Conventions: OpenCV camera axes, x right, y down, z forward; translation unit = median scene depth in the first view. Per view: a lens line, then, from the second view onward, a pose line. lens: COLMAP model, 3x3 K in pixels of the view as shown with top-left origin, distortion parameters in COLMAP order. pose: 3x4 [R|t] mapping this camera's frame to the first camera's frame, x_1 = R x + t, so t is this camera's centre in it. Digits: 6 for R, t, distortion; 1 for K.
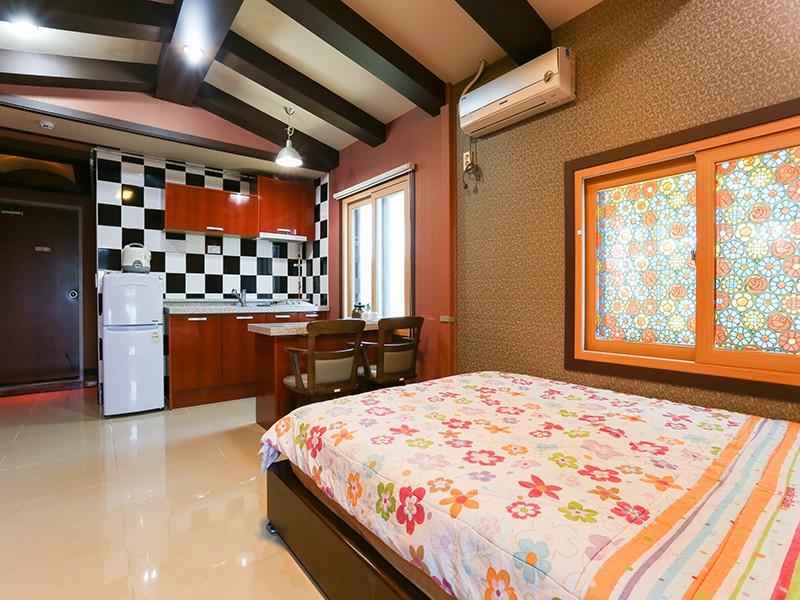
lens RADIAL K [[386.9, 0, 399.7], [0, 386.9, 299.1], [0, 0, 1]] dist [-0.042263, 0.003116]
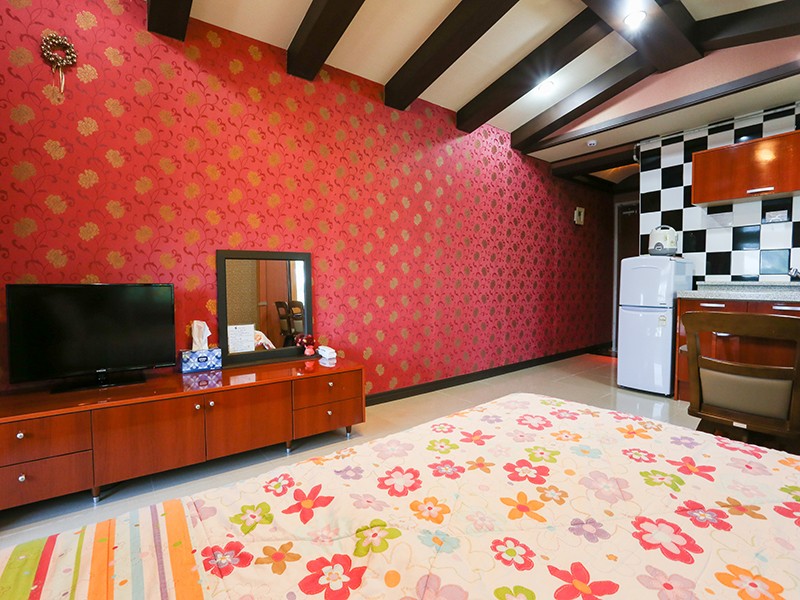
lens RADIAL K [[386.9, 0, 403.9], [0, 386.9, 305.6], [0, 0, 1]] dist [-0.042263, 0.003116]
pose [[-0.017360, 0.058408, -0.998142, 0.327728], [0.004415, 0.998287, 0.058340, 0.000996], [0.999840, -0.003394, -0.017588, 0.335303]]
